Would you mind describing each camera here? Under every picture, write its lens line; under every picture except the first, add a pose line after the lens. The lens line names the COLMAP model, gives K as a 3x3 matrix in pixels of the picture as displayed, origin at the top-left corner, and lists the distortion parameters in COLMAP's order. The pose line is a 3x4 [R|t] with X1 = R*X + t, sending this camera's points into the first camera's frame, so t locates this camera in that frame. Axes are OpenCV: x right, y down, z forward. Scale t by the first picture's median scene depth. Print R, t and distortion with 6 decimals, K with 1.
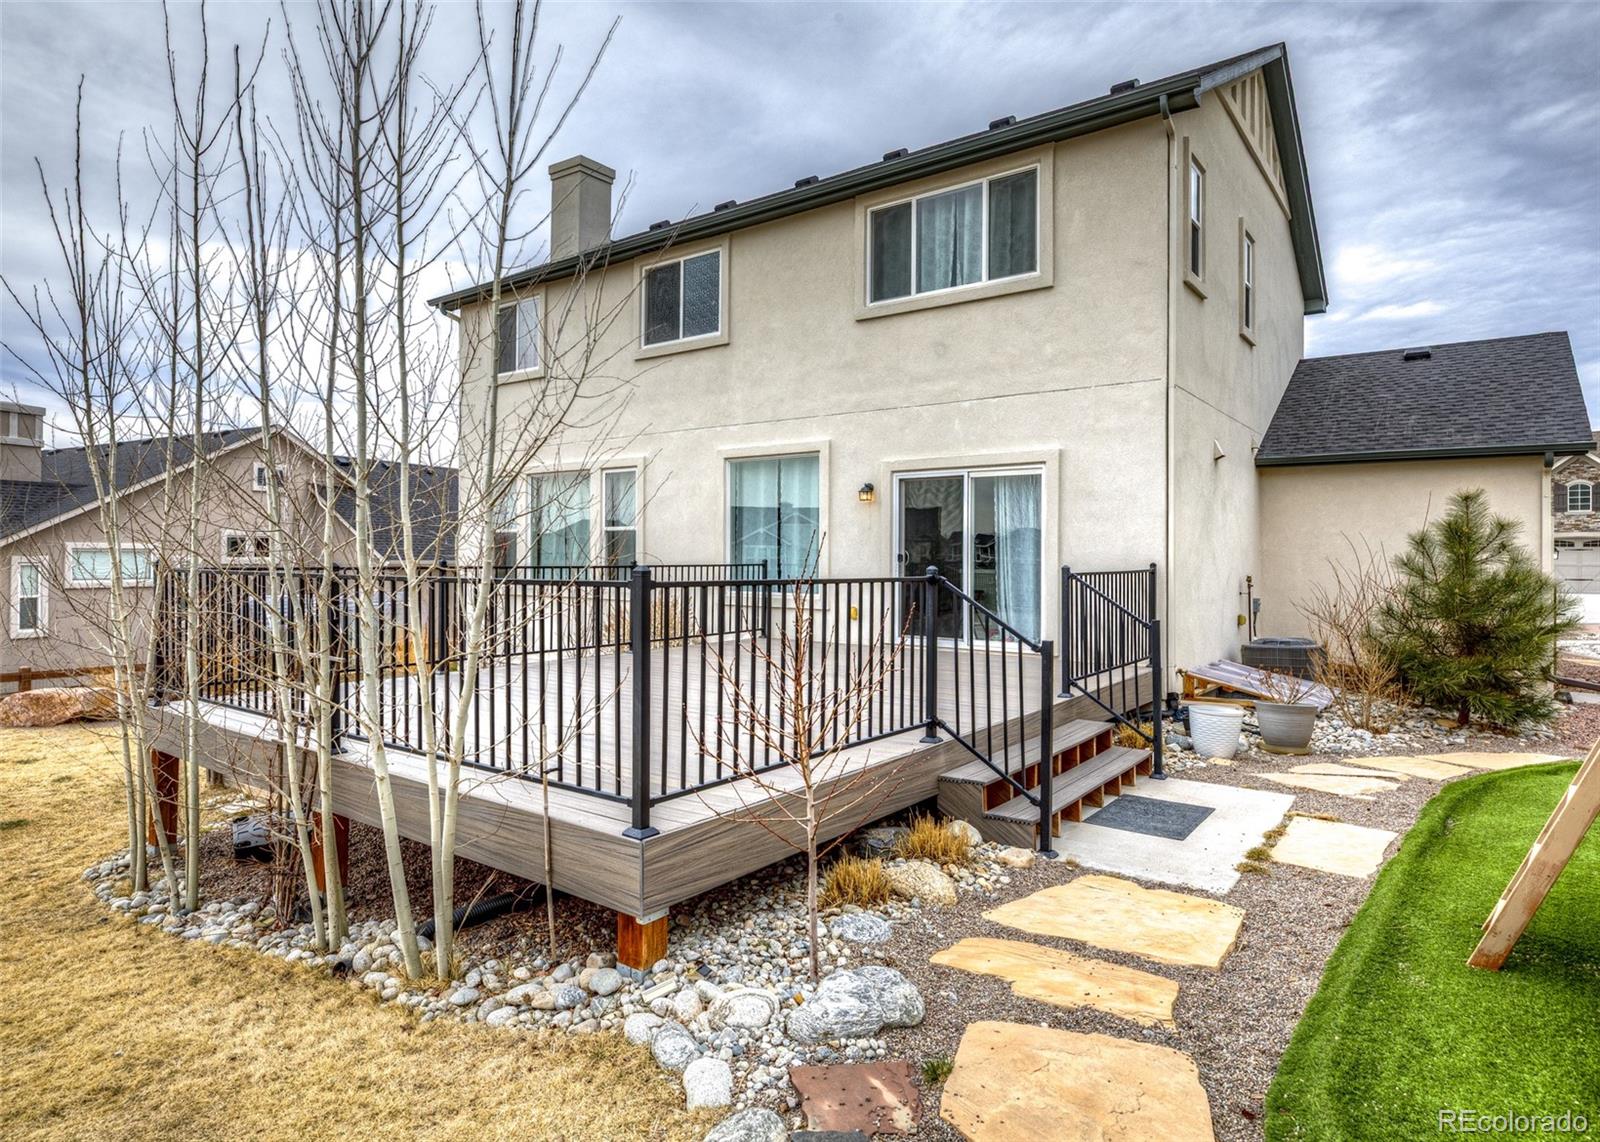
lens RADIAL K [[940.5, 0, 747.5], [0, 940.5, 578.1], [0, 0, 1]] dist [-0.002388, -0.000237]
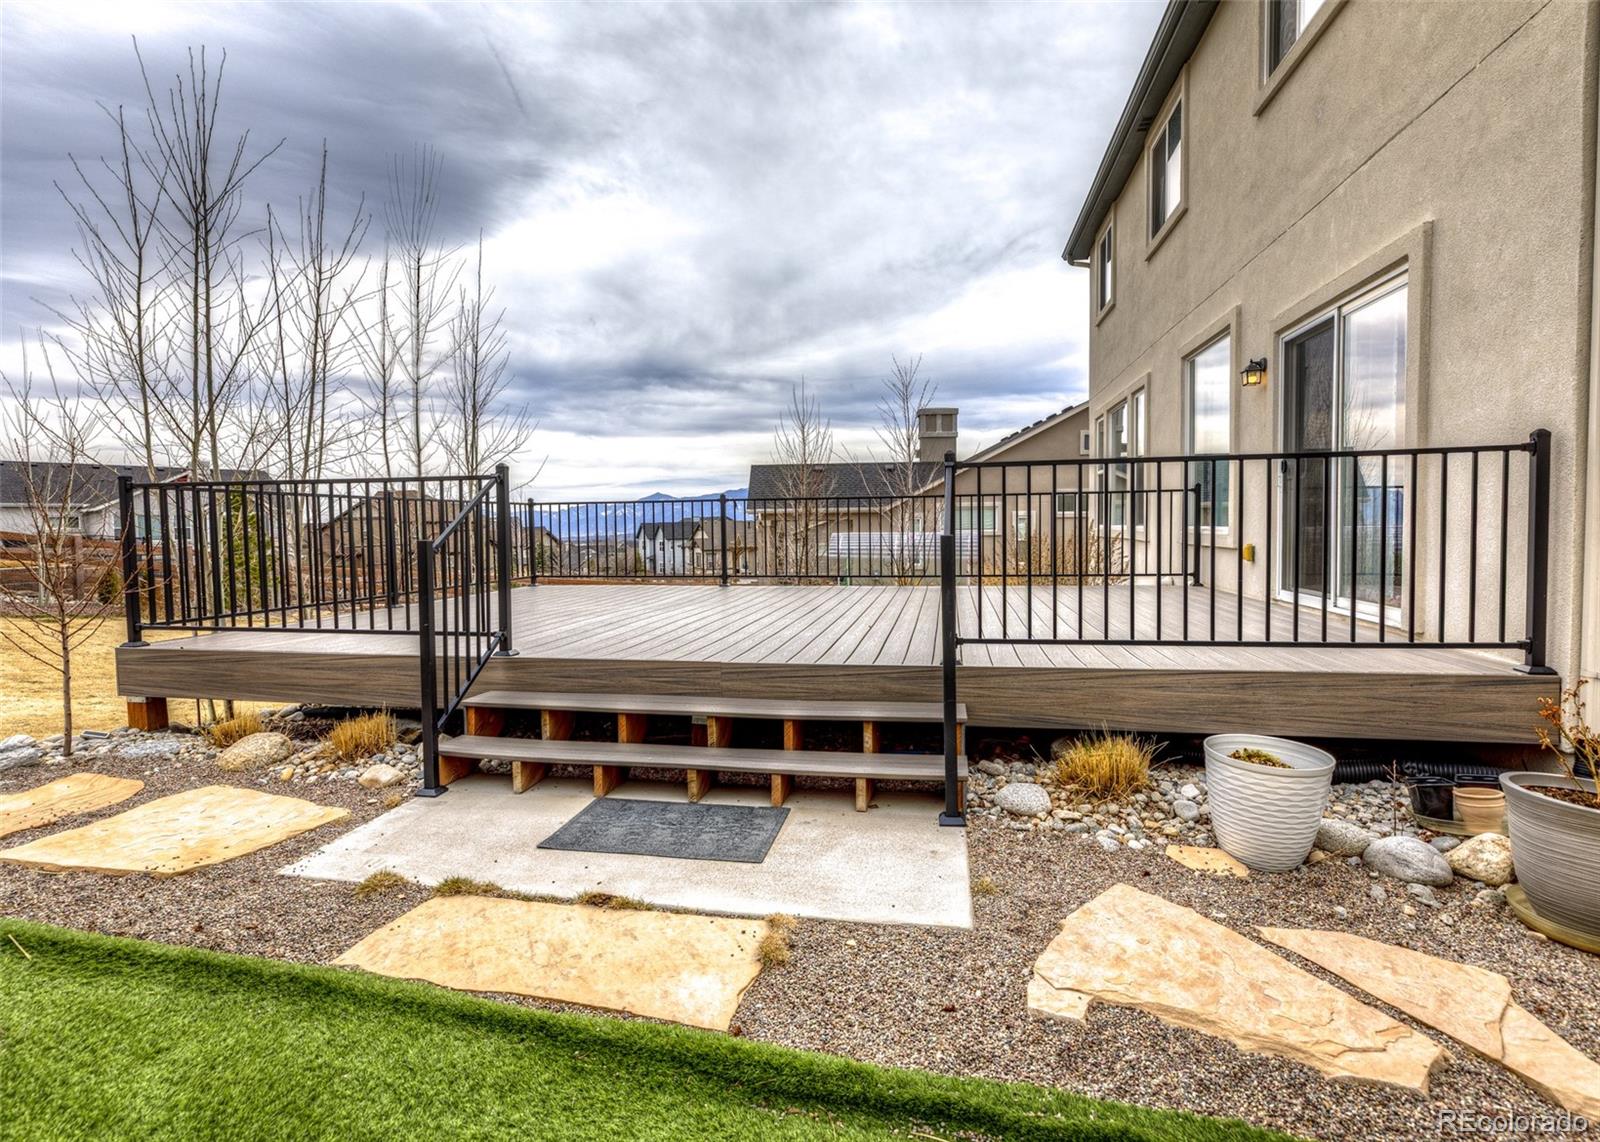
lens RADIAL K [[866.0, 0, 800.0], [0, 866.0, 571.0], [0, 0, 1]] dist [-0.003392, -0.000302]
pose [[0.485347, 0.039301, -0.873438, 1.317457], [-0.021112, 0.999225, 0.033230, 0.091083], [0.874066, 0.002312, 0.485801, 1.100675]]
